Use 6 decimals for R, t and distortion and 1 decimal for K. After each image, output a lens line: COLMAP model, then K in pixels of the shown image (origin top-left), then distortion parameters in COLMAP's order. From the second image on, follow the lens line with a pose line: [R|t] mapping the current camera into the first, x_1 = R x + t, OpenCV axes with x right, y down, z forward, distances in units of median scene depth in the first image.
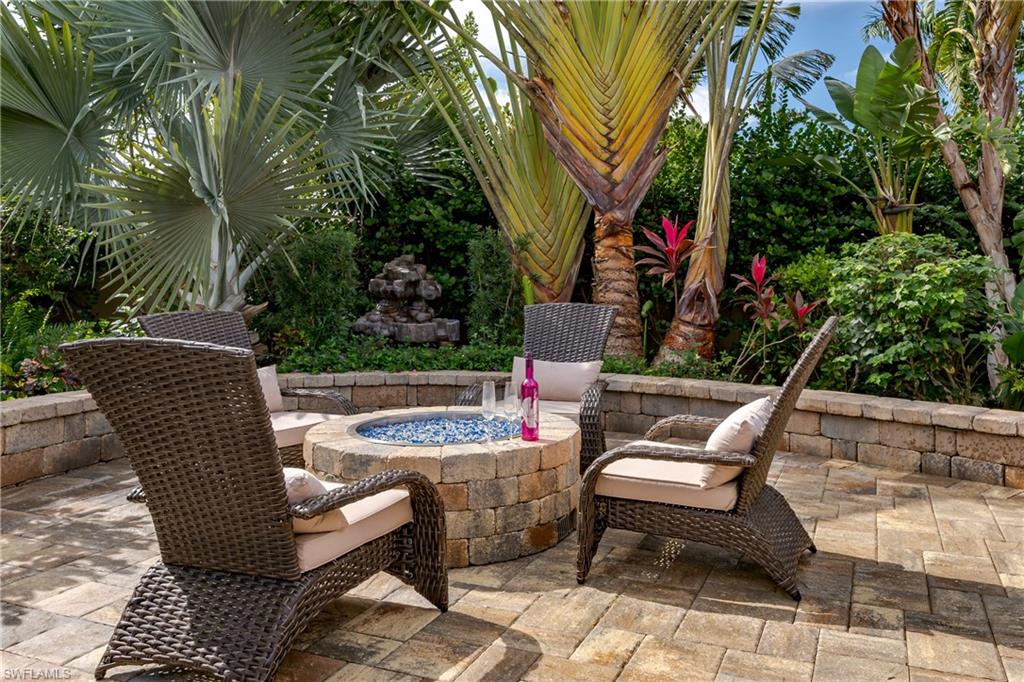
lens RADIAL K [[726.2, 0, 512.0], [0, 726.2, 341.0], [0, 0, 1]] dist [-0.000410, -0.000031]
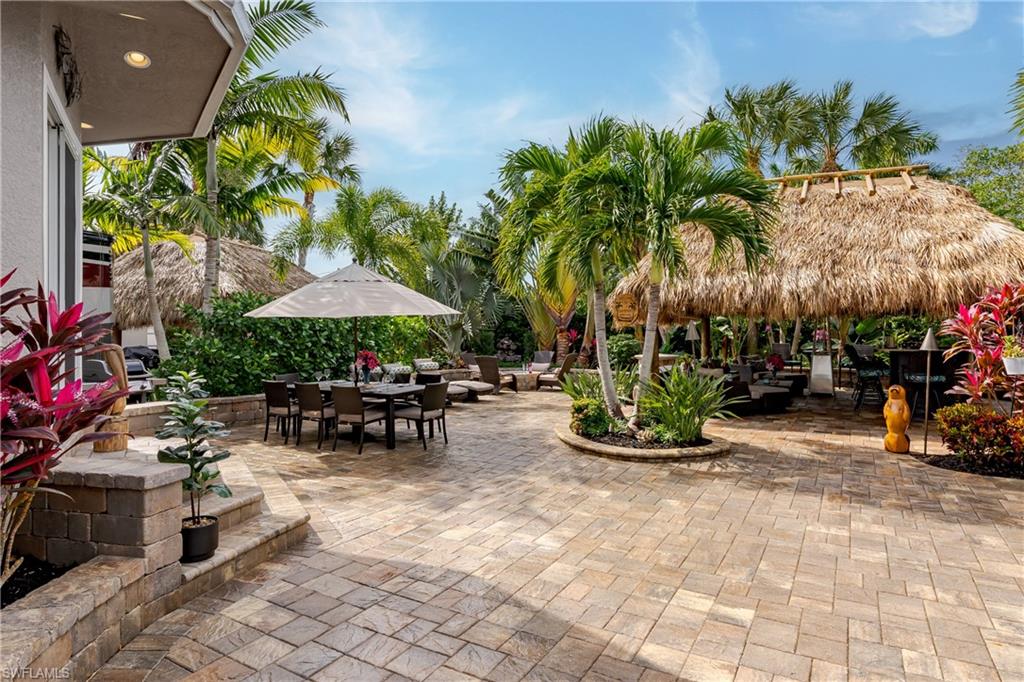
lens RADIAL K [[510.2, 0, 512.0], [0, 510.2, 341.0], [0, 0, 1]] dist [-0.000094, -0.000014]
pose [[0.994216, -0.016345, -0.106148, 0.157970], [0.009900, 0.998091, -0.060967, 0.057192], [0.106941, 0.059563, 0.992480, -1.594397]]
